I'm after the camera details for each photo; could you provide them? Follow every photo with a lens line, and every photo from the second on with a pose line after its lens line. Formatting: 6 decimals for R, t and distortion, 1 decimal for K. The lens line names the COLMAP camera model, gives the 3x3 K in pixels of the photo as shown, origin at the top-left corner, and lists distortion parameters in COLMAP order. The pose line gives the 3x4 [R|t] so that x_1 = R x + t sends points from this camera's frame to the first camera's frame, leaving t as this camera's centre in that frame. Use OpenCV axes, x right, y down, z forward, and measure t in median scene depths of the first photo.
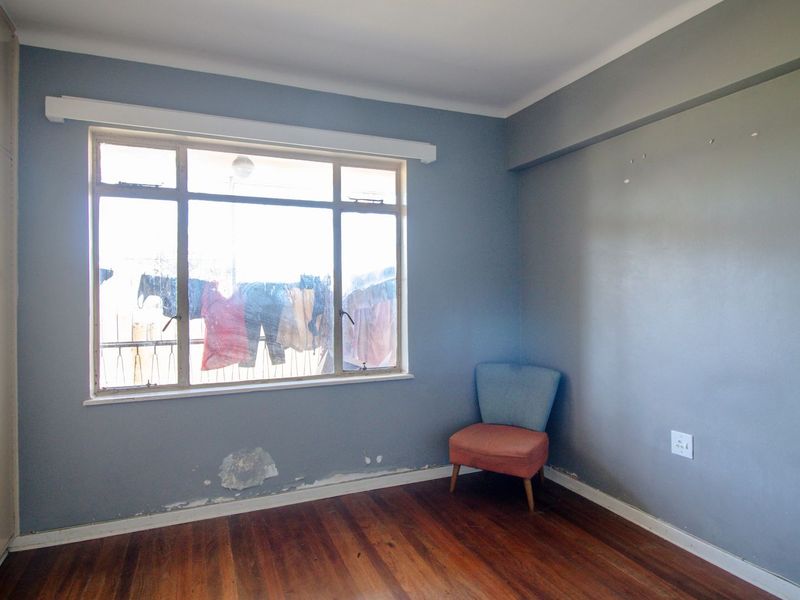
lens RADIAL K [[497.1, 0, 400.3], [0, 497.1, 289.9], [0, 0, 1]] dist [-0.008480, -0.004285]
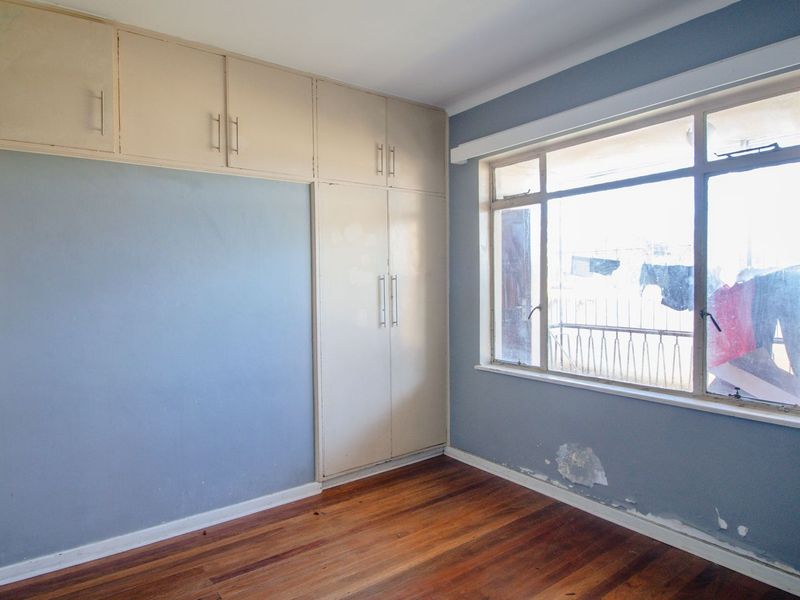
lens RADIAL K [[497.1, 0, 400.3], [0, 497.1, 289.9], [0, 0, 1]] dist [-0.008480, -0.004285]
pose [[0.223531, 0.021769, -0.974454, 0.565154], [0.017190, 0.999507, 0.026271, -0.019240], [0.974545, -0.022623, 0.223047, 0.440767]]
